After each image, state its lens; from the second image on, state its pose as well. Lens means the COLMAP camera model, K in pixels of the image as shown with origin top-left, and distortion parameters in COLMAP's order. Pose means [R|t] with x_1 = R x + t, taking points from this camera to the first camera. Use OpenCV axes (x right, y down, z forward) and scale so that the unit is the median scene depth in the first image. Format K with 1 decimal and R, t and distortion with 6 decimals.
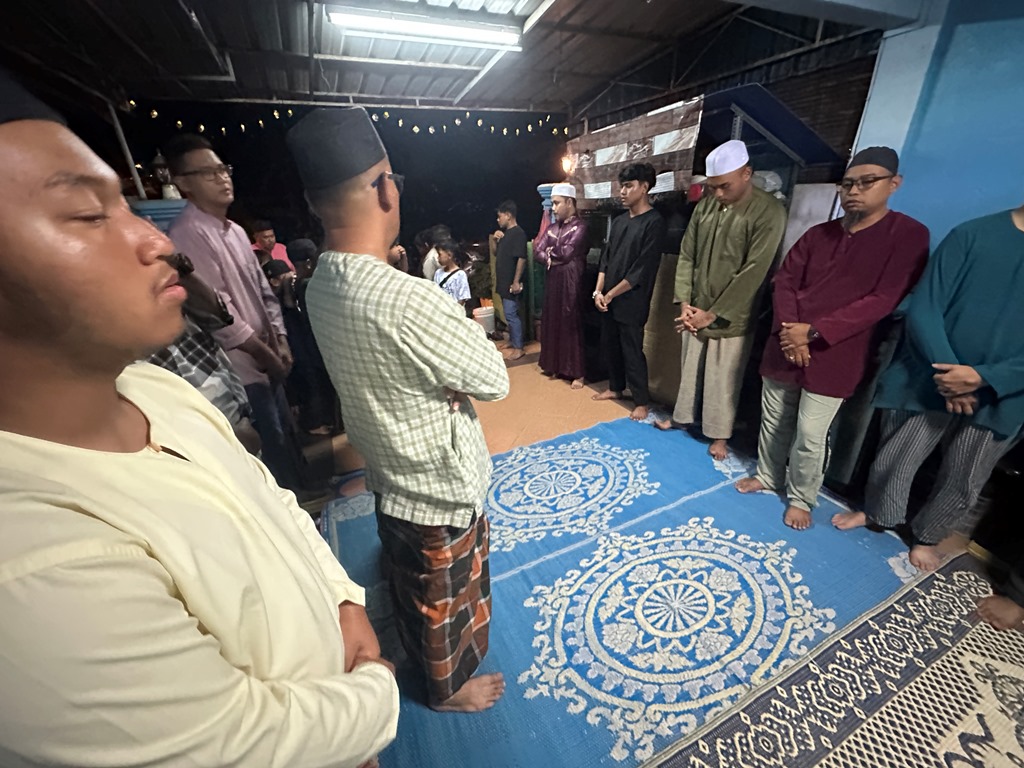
lens RADIAL K [[419.9, 0, 500.6], [0, 419.9, 383.8], [0, 0, 1]] dist [-0.002973, -0.000256]
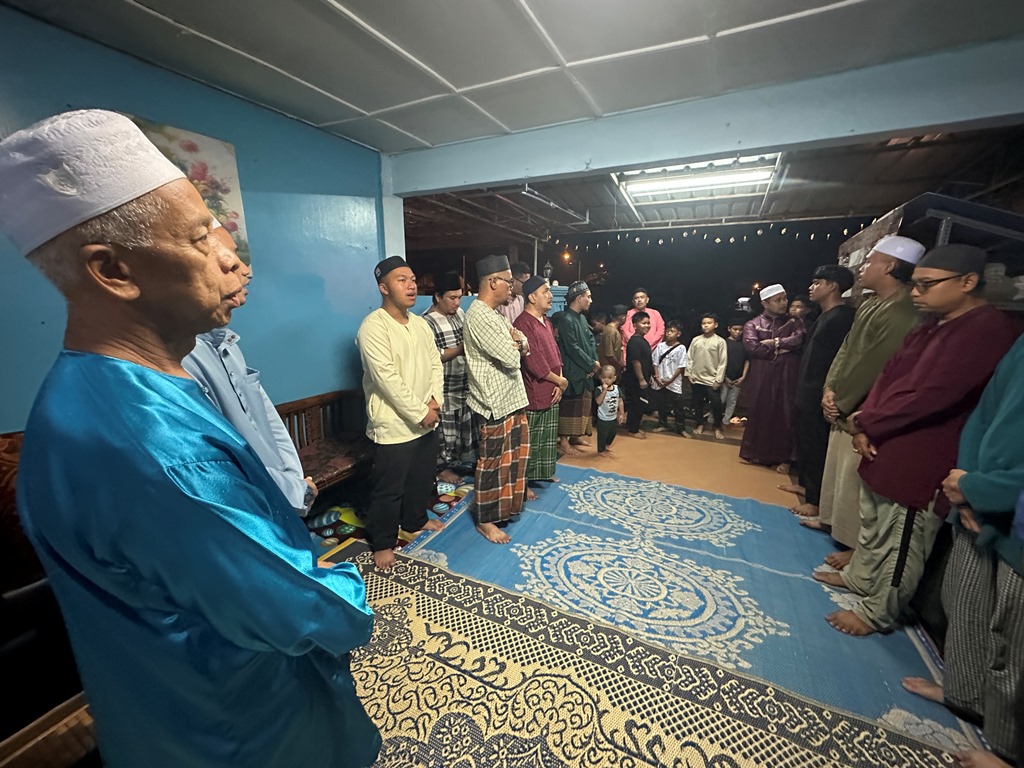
lens RADIAL K [[410.4, 0, 514.5], [0, 410.4, 385.1], [0, 0, 1]] dist [-0.000459, 0.000485]
pose [[0.631991, 0.209778, -0.746043, 1.072719], [-0.349518, 0.936356, -0.032793, 0.129635], [0.691682, 0.281480, 0.665090, -0.294666]]
